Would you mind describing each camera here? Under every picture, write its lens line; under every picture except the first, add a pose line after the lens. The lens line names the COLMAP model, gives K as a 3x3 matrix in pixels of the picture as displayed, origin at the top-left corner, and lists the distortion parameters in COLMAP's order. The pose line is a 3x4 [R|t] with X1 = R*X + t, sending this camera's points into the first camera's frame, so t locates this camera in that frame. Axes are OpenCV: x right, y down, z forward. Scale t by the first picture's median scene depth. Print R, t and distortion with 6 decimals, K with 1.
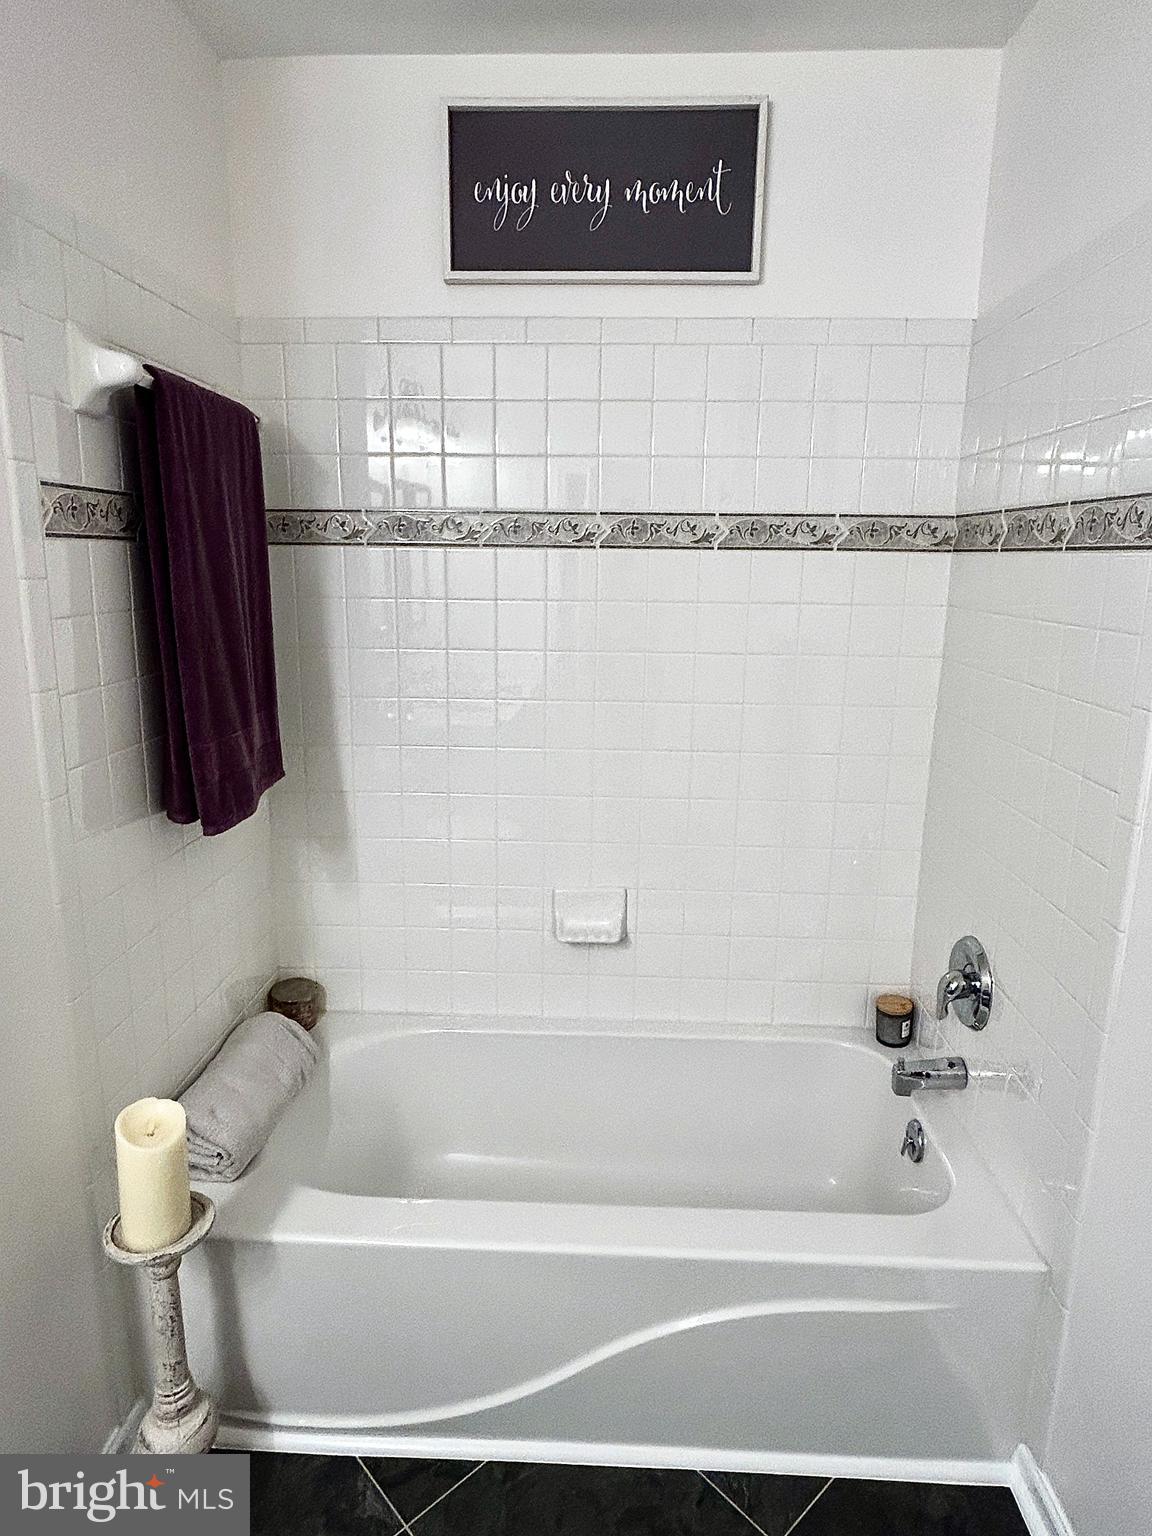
lens RADIAL K [[946.9, 0, 576.0], [0, 946.9, 768.0], [0, 0, 1]] dist [-0.001051, -0.000689]
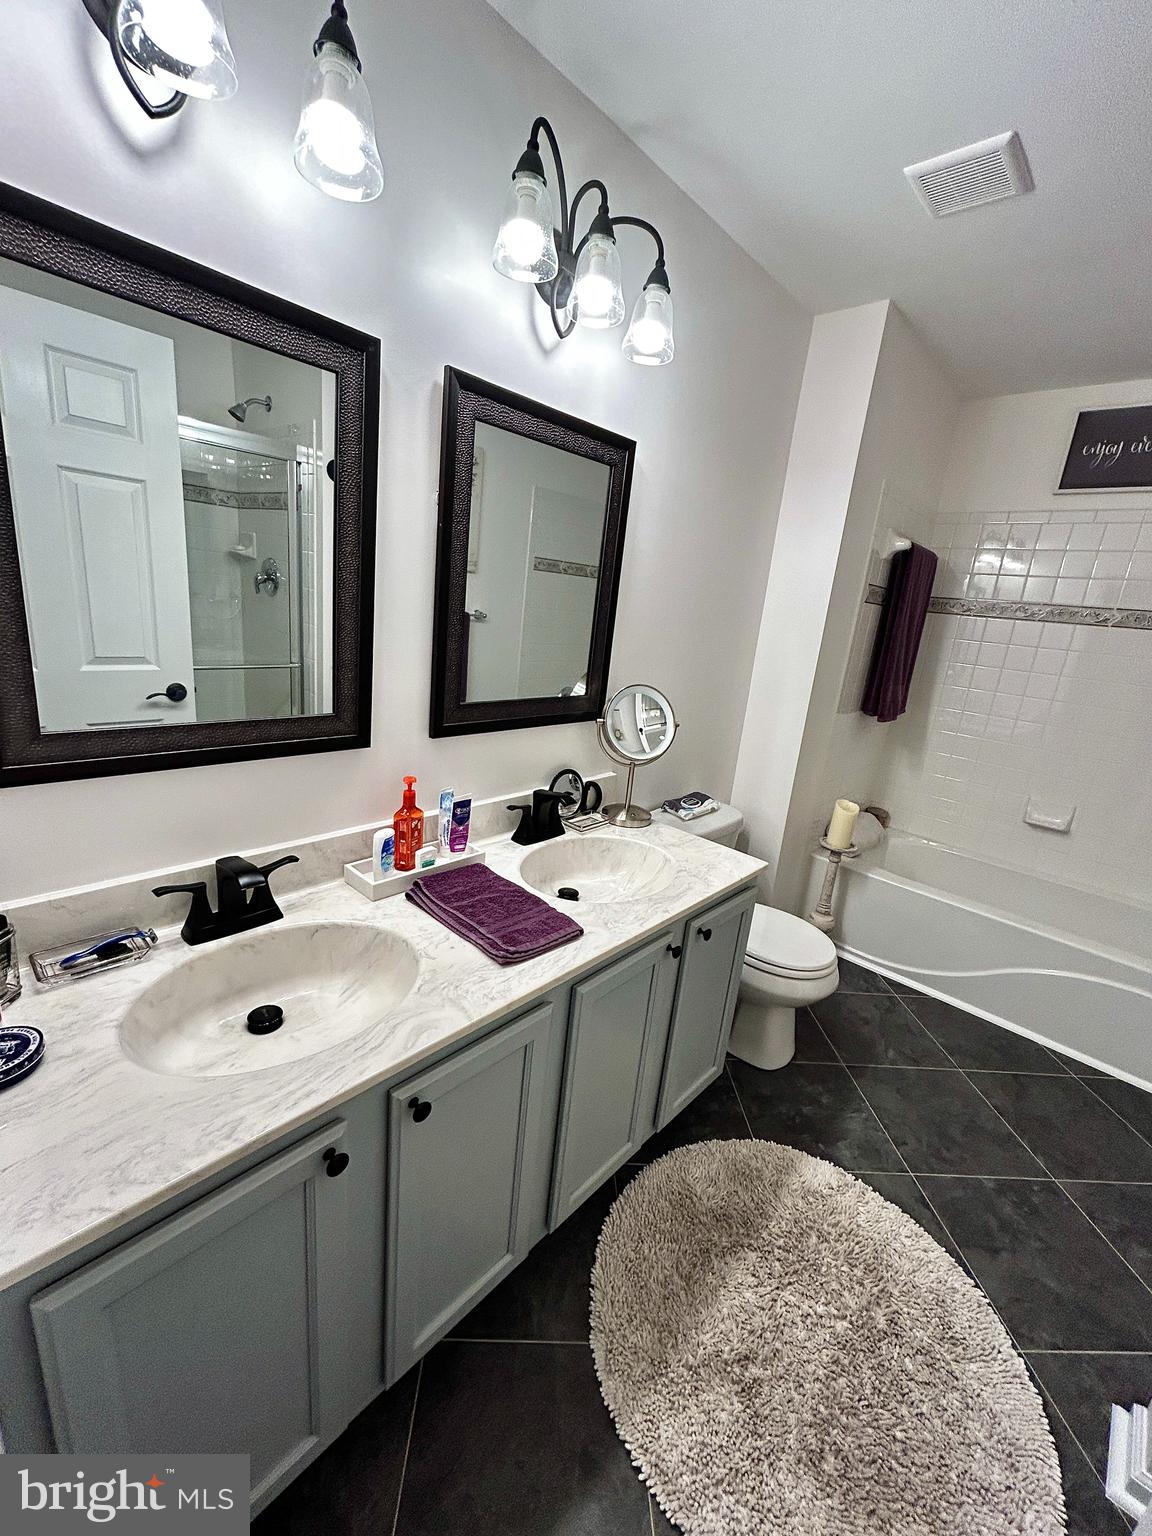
lens RADIAL K [[618.3, 0, 576.0], [0, 618.3, 768.0], [0, 0, 1]] dist [-0.001224, 0.000508]
pose [[0.765500, 0.228506, -0.601493, 0.013716], [-0.225867, 0.970757, 0.081335, 0.194152], [0.602489, 0.073595, 0.794727, -0.649390]]
